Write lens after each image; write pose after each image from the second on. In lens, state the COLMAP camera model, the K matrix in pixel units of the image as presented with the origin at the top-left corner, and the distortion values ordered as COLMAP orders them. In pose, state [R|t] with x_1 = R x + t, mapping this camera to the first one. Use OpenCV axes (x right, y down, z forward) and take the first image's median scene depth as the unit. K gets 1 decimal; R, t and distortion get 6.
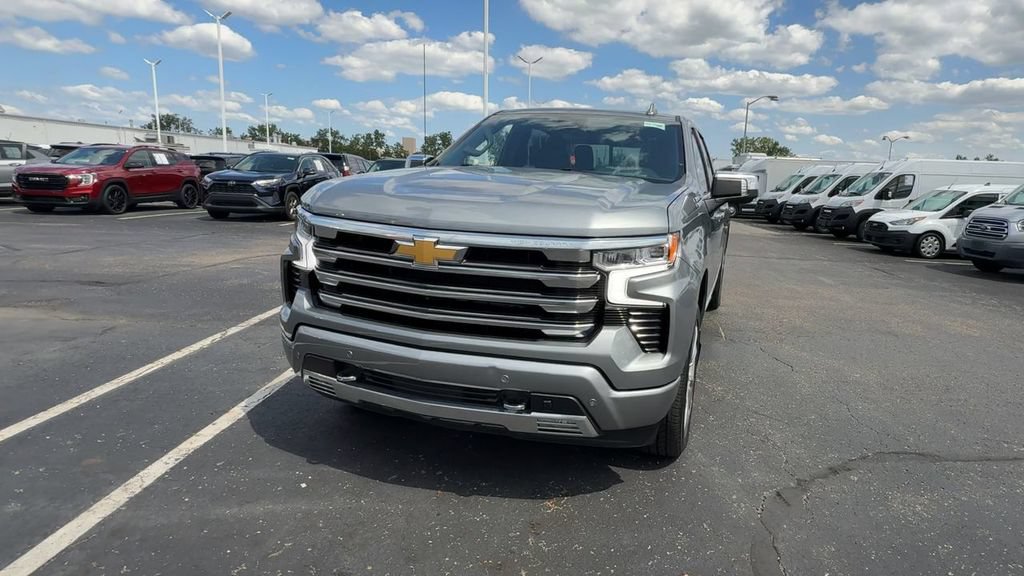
lens RADIAL K [[626.1, 0, 593.5], [0, 626.1, 289.4], [0, 0, 1]] dist [0.000630, 0.001343]
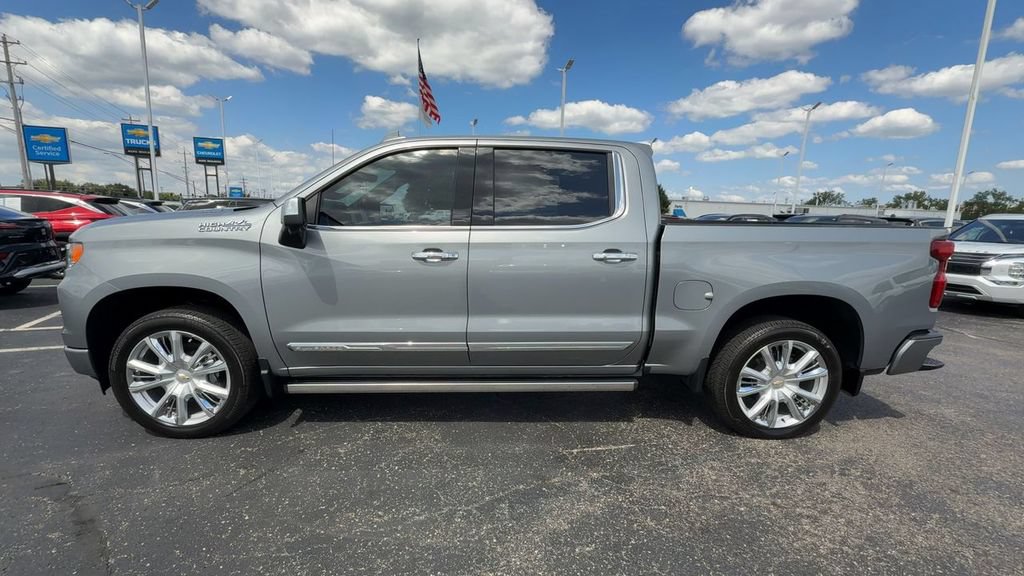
lens RADIAL K [[478.1, 0, 505.8], [0, 478.1, 311.0], [0, 0, 1]] dist [-0.000343, -0.000497]
pose [[0.215994, 0.143497, -0.965792, 0.127400], [-0.183067, 0.977552, 0.104303, -0.020158], [0.959079, 0.154276, 0.237415, 0.150123]]
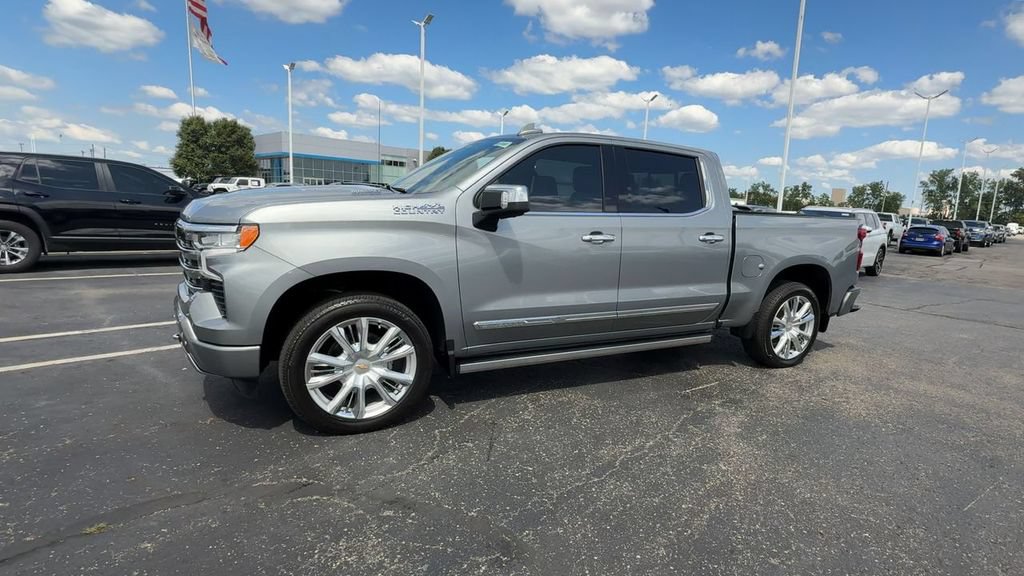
lens RADIAL K [[560.9, 0, 561.8], [0, 560.9, 309.9], [0, 0, 1]] dist [0.000864, -0.001453]
pose [[0.651485, 0.128742, -0.747658, 0.125406], [-0.156061, 0.987162, 0.033997, -0.005532], [0.742437, 0.094532, 0.663213, 0.069055]]
